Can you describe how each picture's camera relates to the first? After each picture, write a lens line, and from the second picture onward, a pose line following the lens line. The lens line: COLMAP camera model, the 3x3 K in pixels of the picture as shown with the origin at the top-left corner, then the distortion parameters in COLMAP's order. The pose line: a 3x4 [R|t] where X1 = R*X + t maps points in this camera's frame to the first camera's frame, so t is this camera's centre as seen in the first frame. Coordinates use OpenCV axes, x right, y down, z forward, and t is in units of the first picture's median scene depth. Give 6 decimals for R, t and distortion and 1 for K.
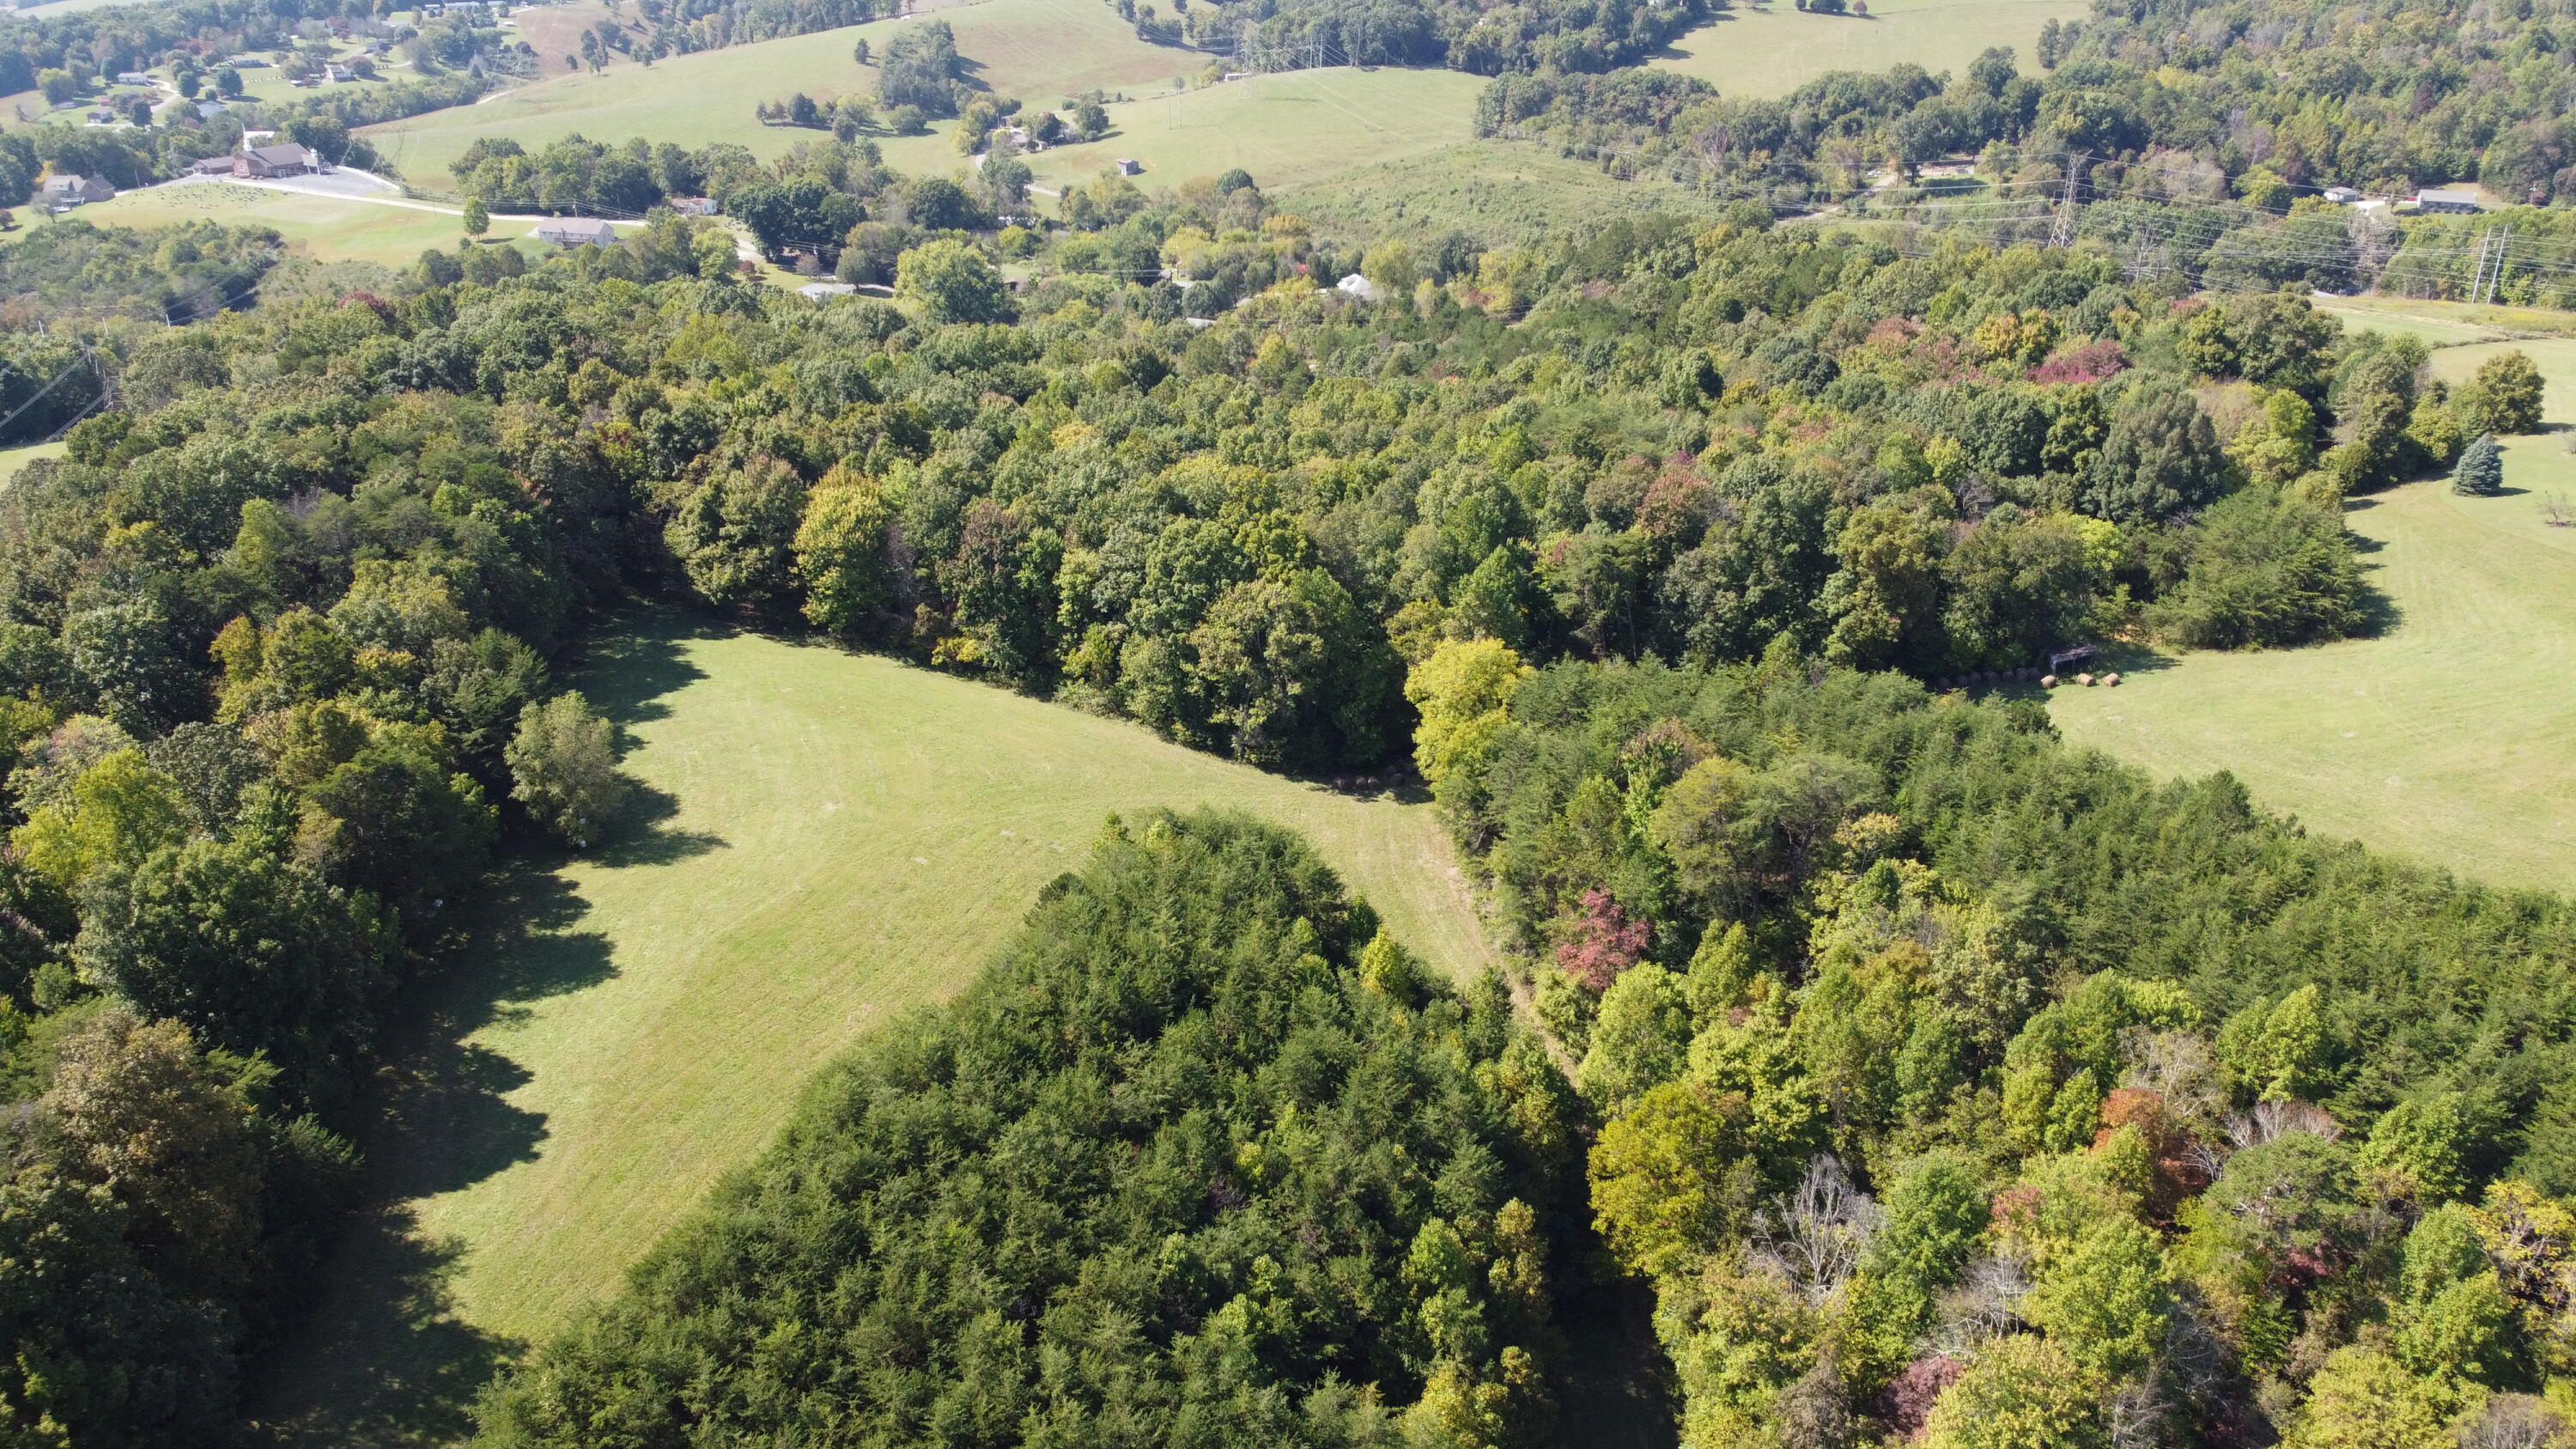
lens RADIAL K [[1948.5, 0, 1288.0], [0, 1948.5, 724.5], [0, 0, 1]] dist [-0.006973, 0.002041]
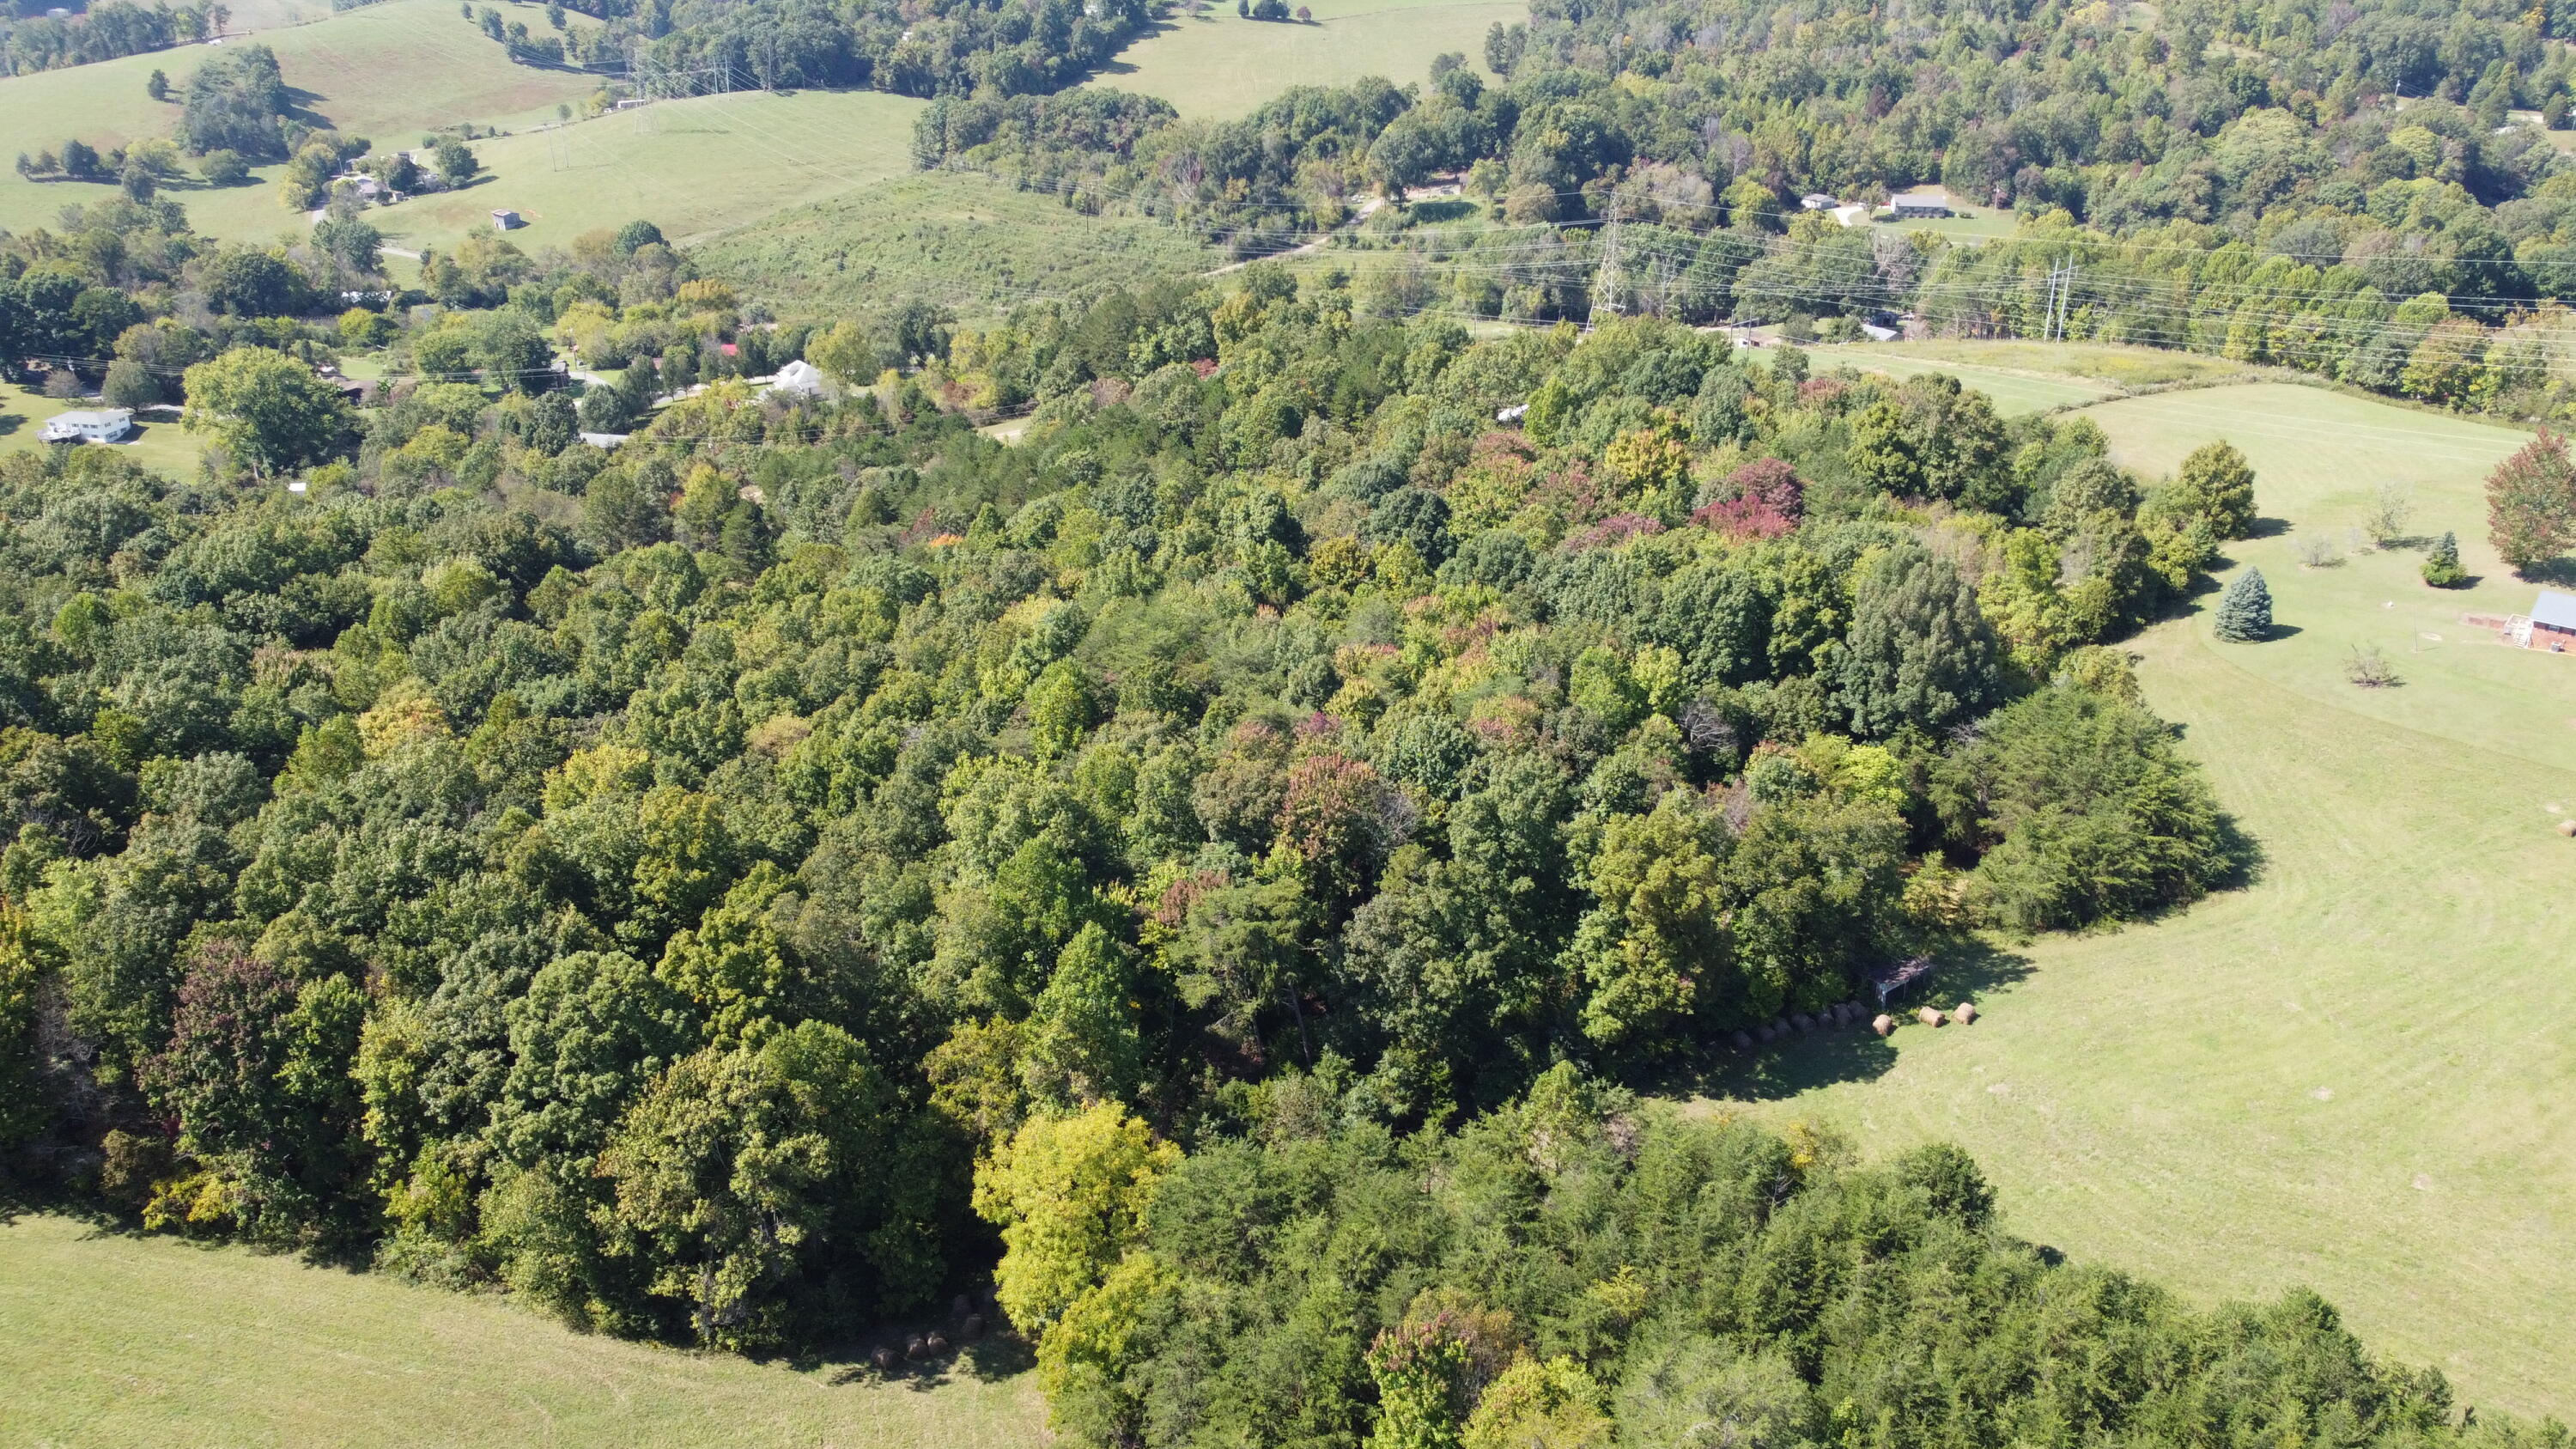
lens RADIAL K [[1943.6, 0, 1288.0], [0, 1943.6, 724.5], [0, 0, 1]] dist [0.005848, -0.006070]
pose [[0.960481, -0.110232, 0.255588, 0.011153], [0.110082, 0.993810, 0.014941, -0.121340], [-0.255653, 0.013785, 0.966670, 0.274226]]
